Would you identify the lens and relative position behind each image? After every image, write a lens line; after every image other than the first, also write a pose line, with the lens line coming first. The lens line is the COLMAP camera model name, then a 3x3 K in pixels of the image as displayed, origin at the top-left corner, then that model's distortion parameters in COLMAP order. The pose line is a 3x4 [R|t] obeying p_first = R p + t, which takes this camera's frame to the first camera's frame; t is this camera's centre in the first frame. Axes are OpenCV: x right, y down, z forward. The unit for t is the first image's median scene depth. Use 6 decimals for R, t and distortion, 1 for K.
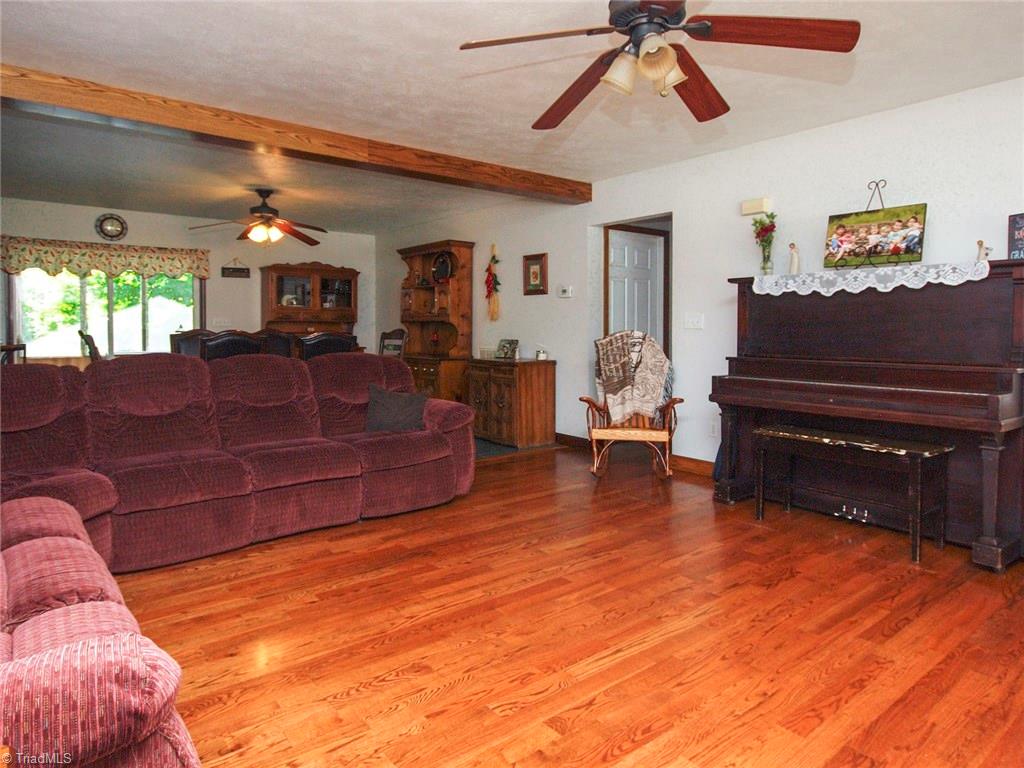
lens RADIAL K [[630.8, 0, 509.9], [0, 630.8, 346.4], [0, 0, 1]] dist [0.003809, 0.003540]
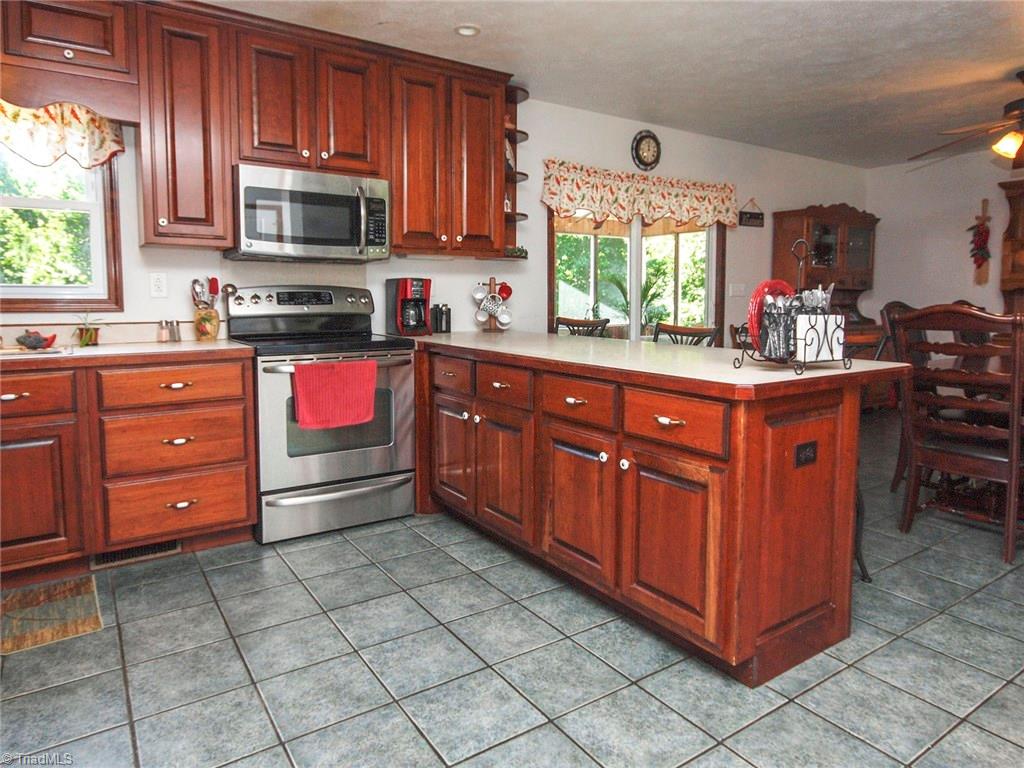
lens RADIAL K [[648.5, 0, 498.7], [0, 648.5, 344.1], [0, 0, 1]] dist [-0.003197, -0.000732]
pose [[0.996042, 0.005824, -0.088694, -0.844160], [-0.001751, 0.998943, 0.045935, -0.014488], [0.088868, -0.045597, 0.994999, 0.330953]]
